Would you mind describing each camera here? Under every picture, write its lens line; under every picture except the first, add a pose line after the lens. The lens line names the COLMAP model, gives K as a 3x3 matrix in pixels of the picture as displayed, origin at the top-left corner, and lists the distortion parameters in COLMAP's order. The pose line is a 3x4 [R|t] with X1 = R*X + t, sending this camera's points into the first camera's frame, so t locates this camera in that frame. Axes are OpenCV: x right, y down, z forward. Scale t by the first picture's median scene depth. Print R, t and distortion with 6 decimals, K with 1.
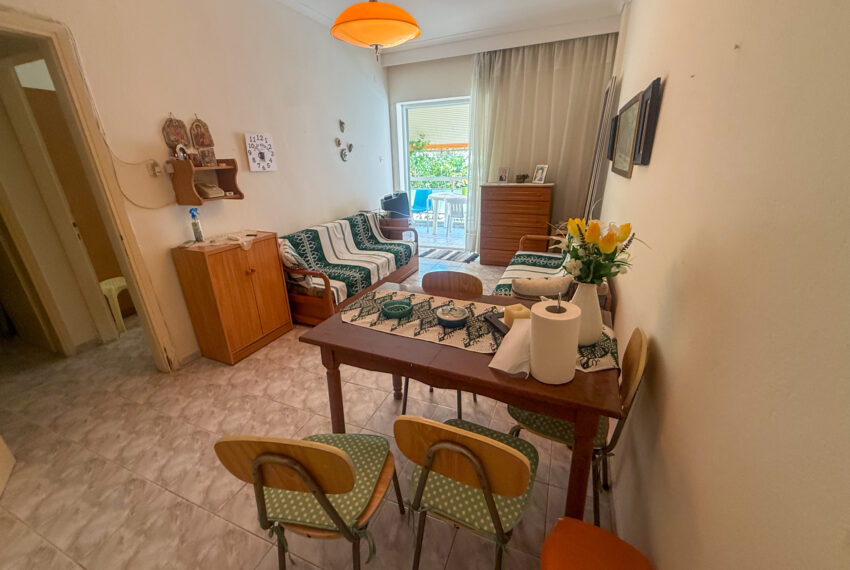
lens RADIAL K [[341.3, 0, 423.6], [0, 341.3, 285.4], [0, 0, 1]] dist [0.000521, -0.000184]
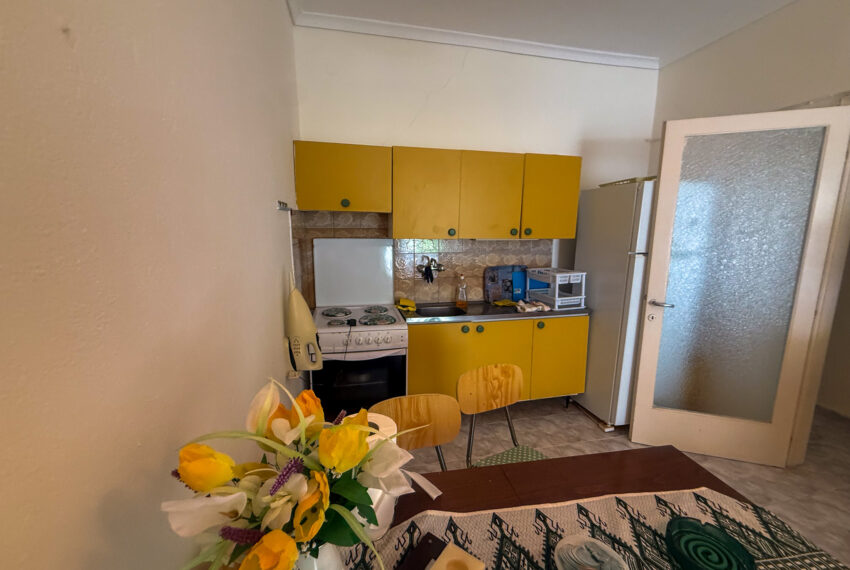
lens RADIAL K [[337.3, 0, 422.5], [0, 337.3, 286.5], [0, 0, 1]] dist [-0.000380, 0.000121]
pose [[-0.817077, 0.119932, -0.563916, 0.191578], [-0.188385, 0.868893, 0.457751, -0.160860], [0.544882, 0.480252, -0.687359, 0.416505]]
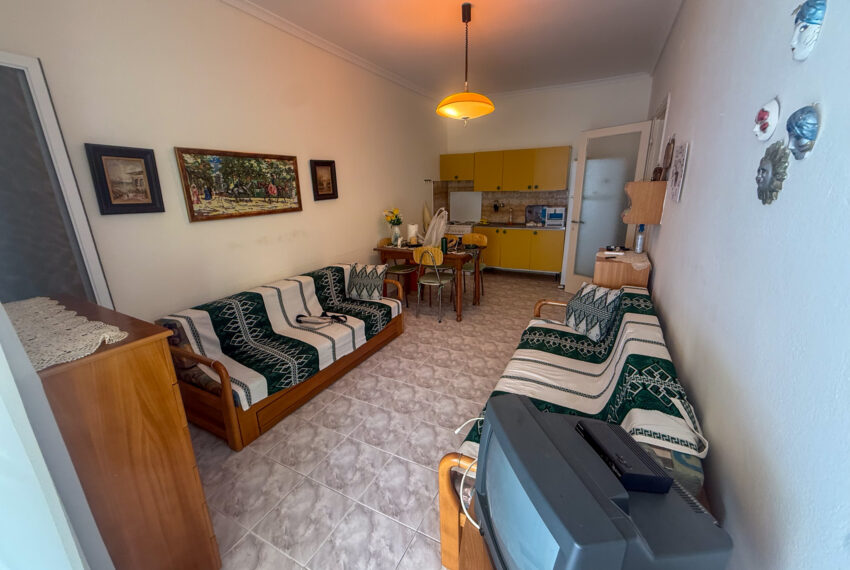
lens RADIAL K [[341.3, 0, 423.6], [0, 341.3, 285.4], [0, 0, 1]] dist [0.000521, -0.000184]
pose [[-0.995567, 0.026105, 0.090356, -0.034476], [0.075297, 0.796892, 0.599411, -0.546944], [-0.056357, 0.603558, -0.795325, 1.418280]]
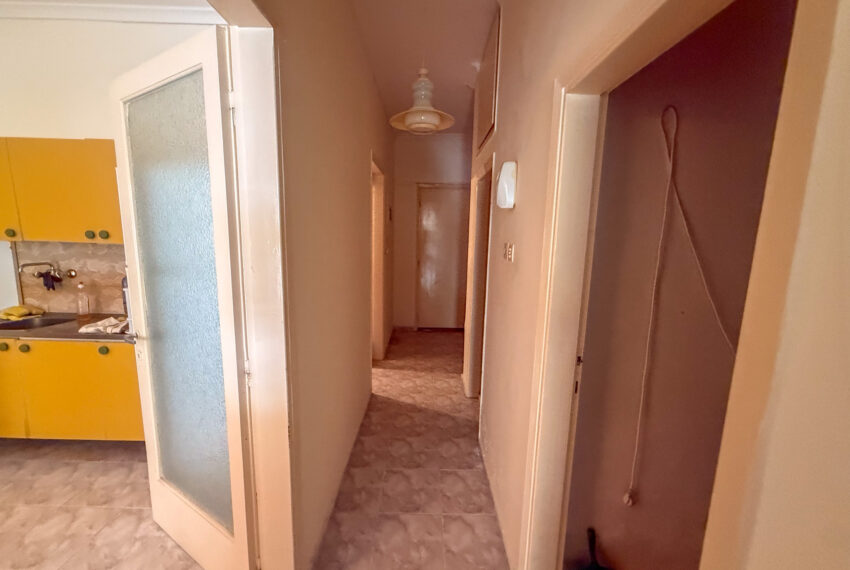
lens RADIAL K [[341.3, 0, 423.6], [0, 341.3, 285.4], [0, 0, 1]] dist [0.000521, -0.000184]
pose [[-0.923102, 0.062069, -0.379514, -0.654579], [-0.137293, 0.868658, 0.476008, -0.254218], [0.359213, 0.491509, -0.793338, 0.692167]]
